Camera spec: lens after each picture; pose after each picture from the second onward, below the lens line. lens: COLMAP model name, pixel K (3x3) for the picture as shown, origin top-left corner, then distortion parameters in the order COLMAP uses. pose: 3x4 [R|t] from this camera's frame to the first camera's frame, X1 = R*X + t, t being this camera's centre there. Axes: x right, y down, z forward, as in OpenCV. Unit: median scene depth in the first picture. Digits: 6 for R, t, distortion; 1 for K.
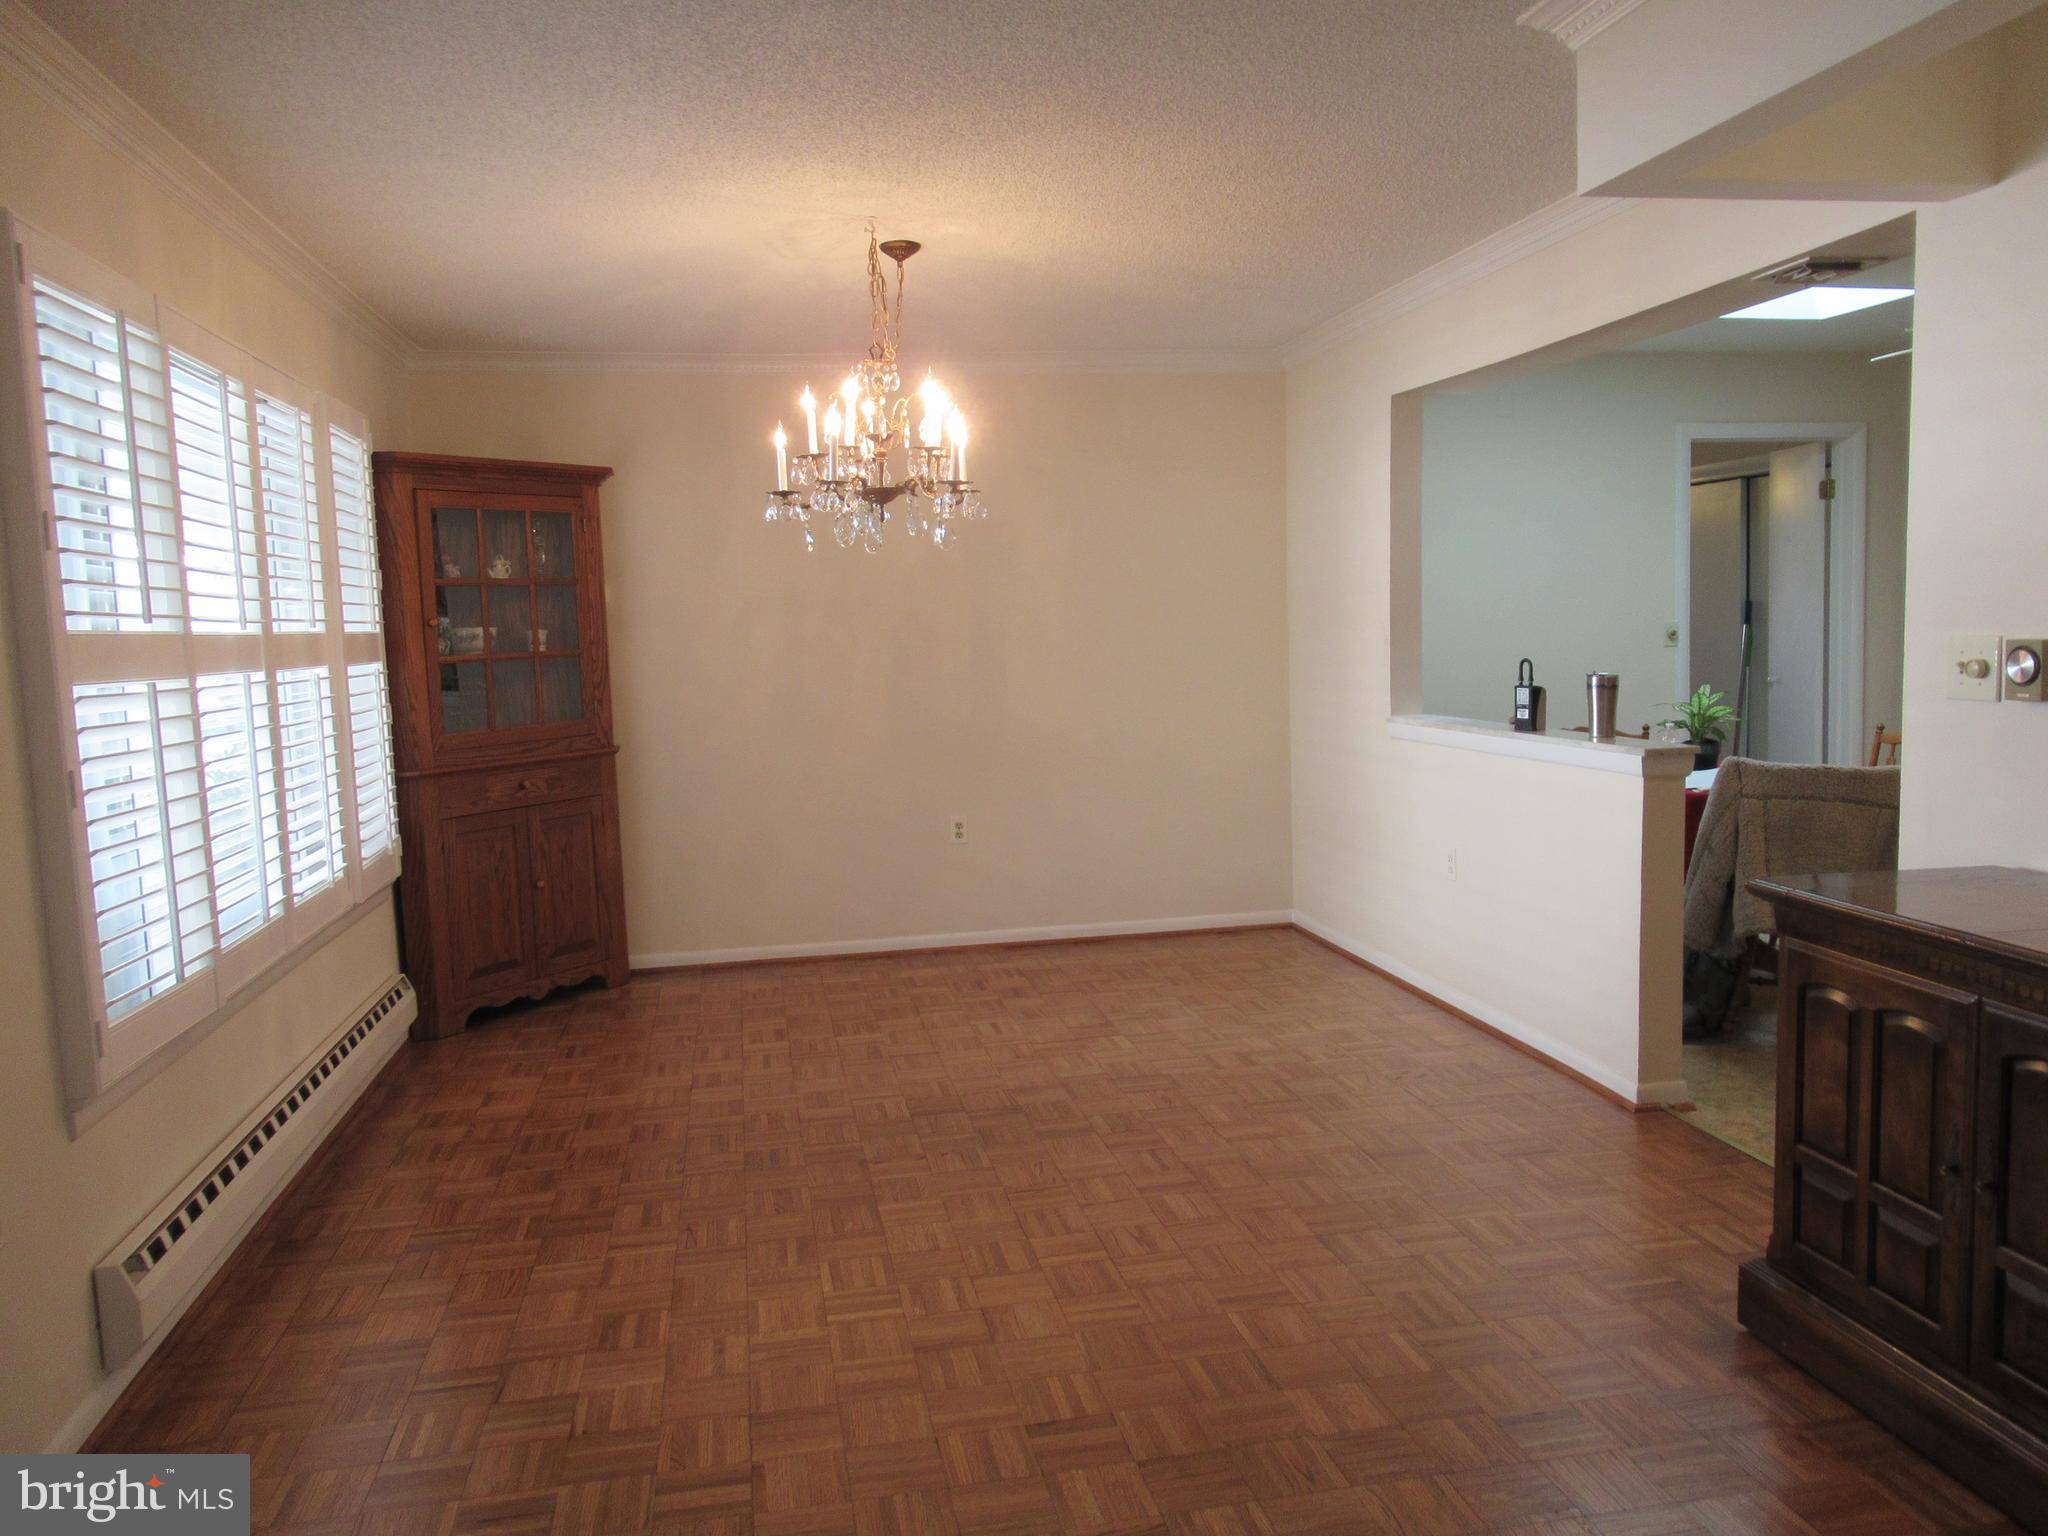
lens RADIAL K [[1496.9, 0, 1019.9], [0, 1496.9, 772.2], [0, 0, 1]] dist [-0.033224, 0.004065]
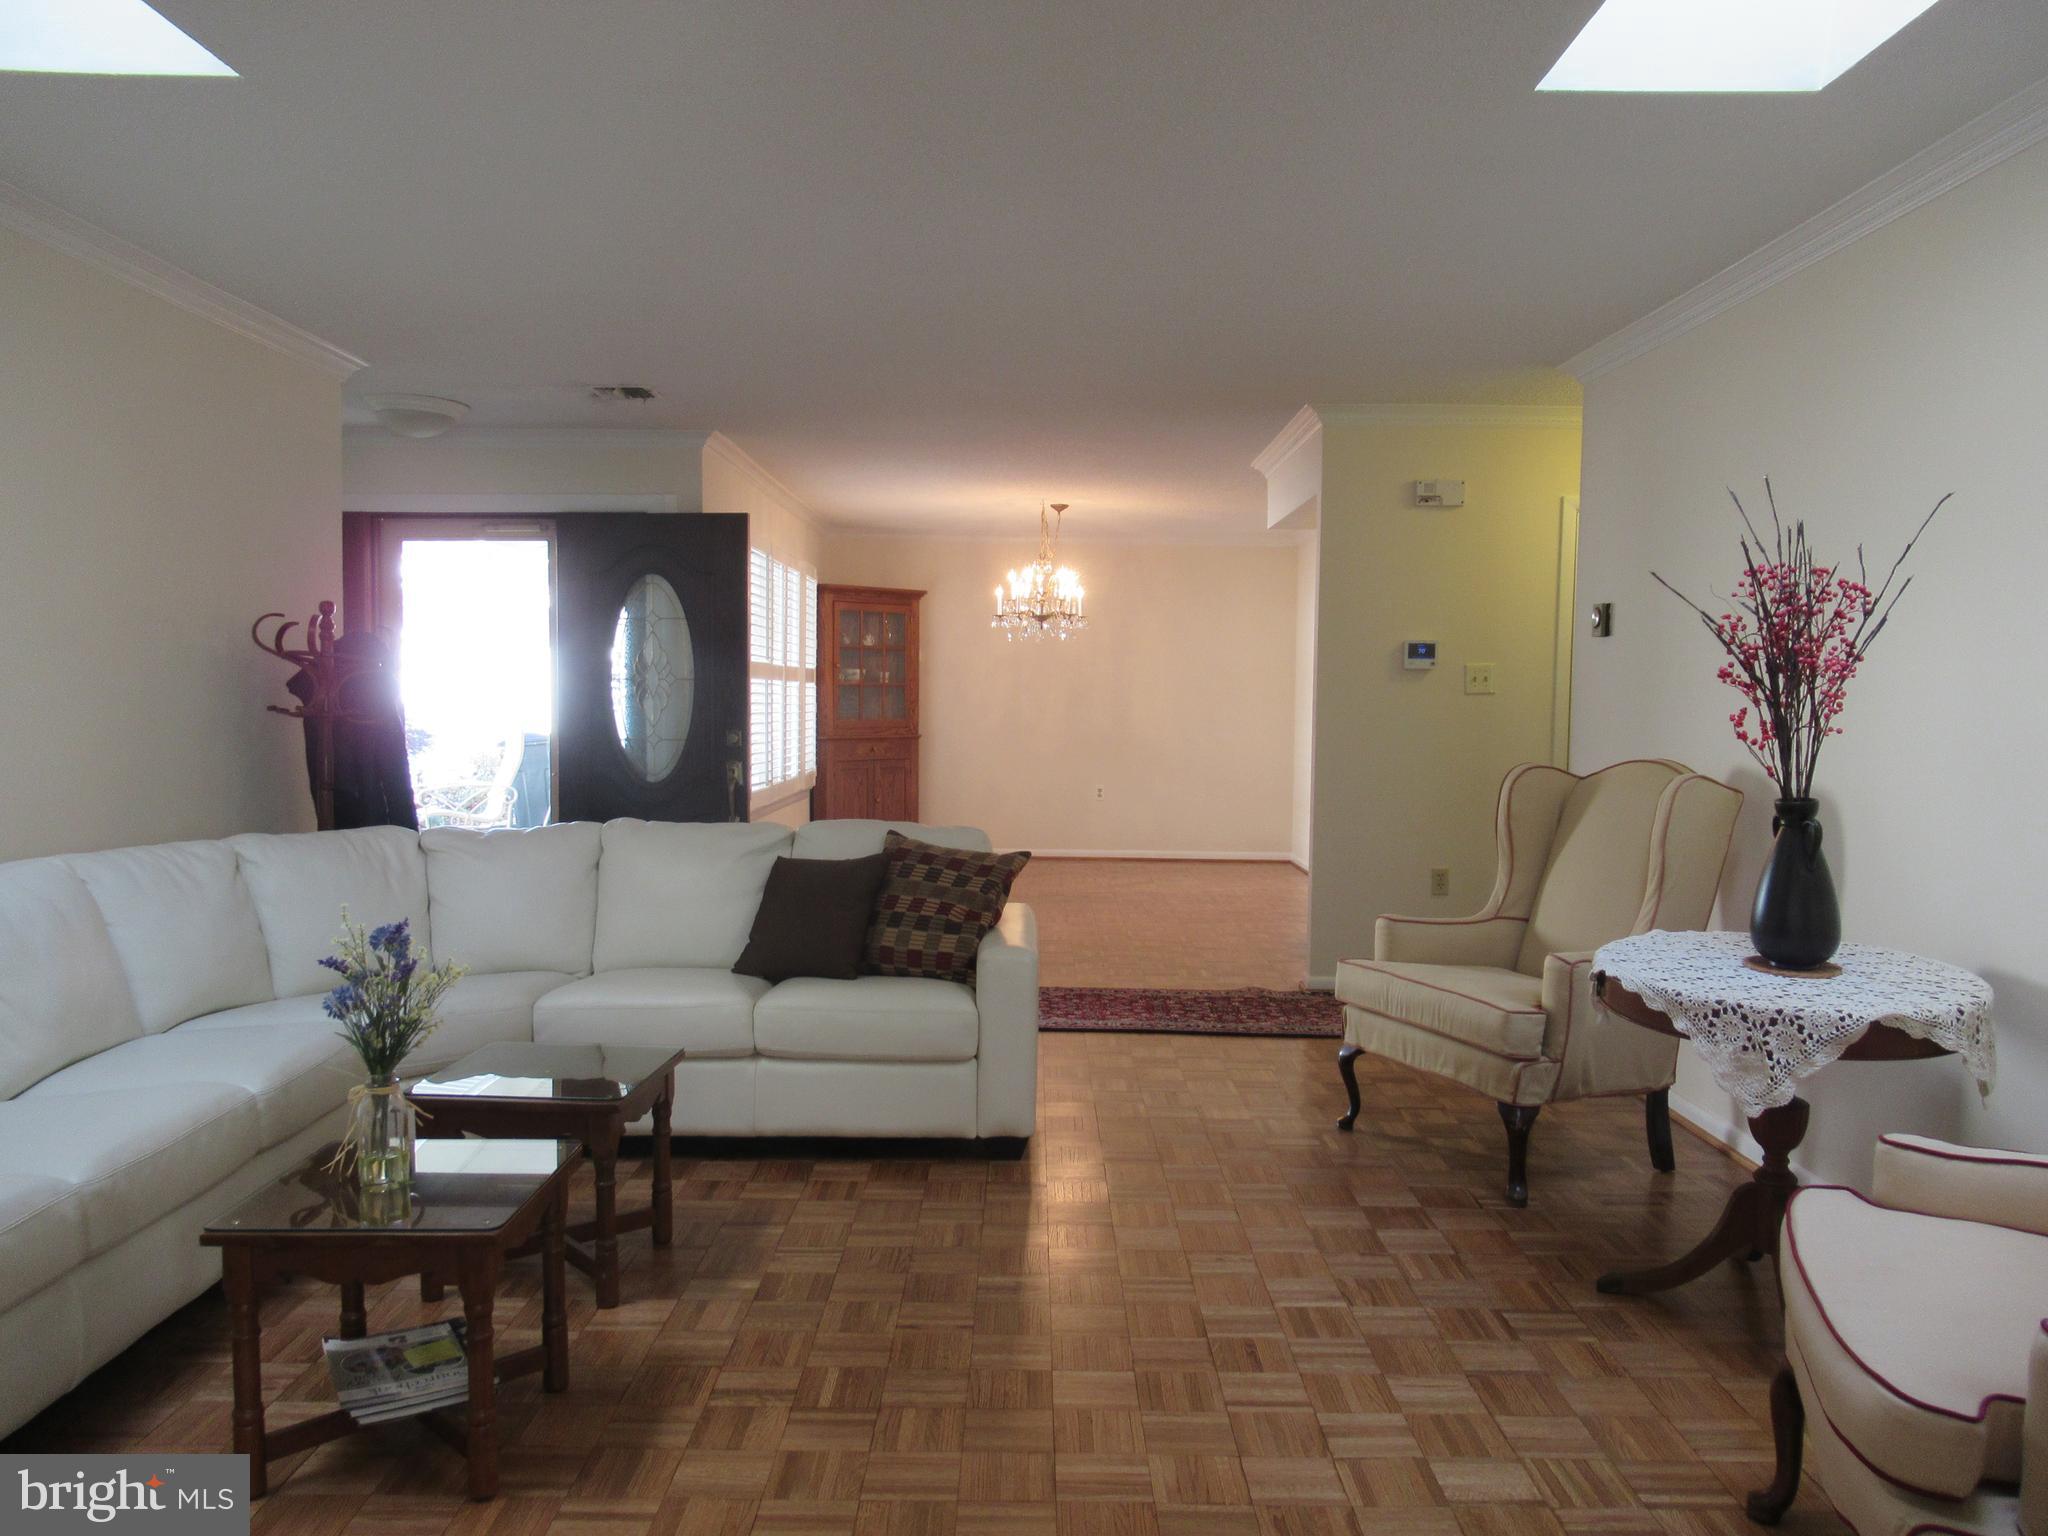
lens RADIAL K [[1496.9, 0, 1019.9], [0, 1496.9, 772.2], [0, 0, 1]] dist [-0.033224, 0.004065]
pose [[0.980206, 0.055696, -0.189985, 0.271933], [-0.064428, 0.997117, -0.040094, 0.121302], [0.187204, 0.051541, 0.980968, -1.043386]]
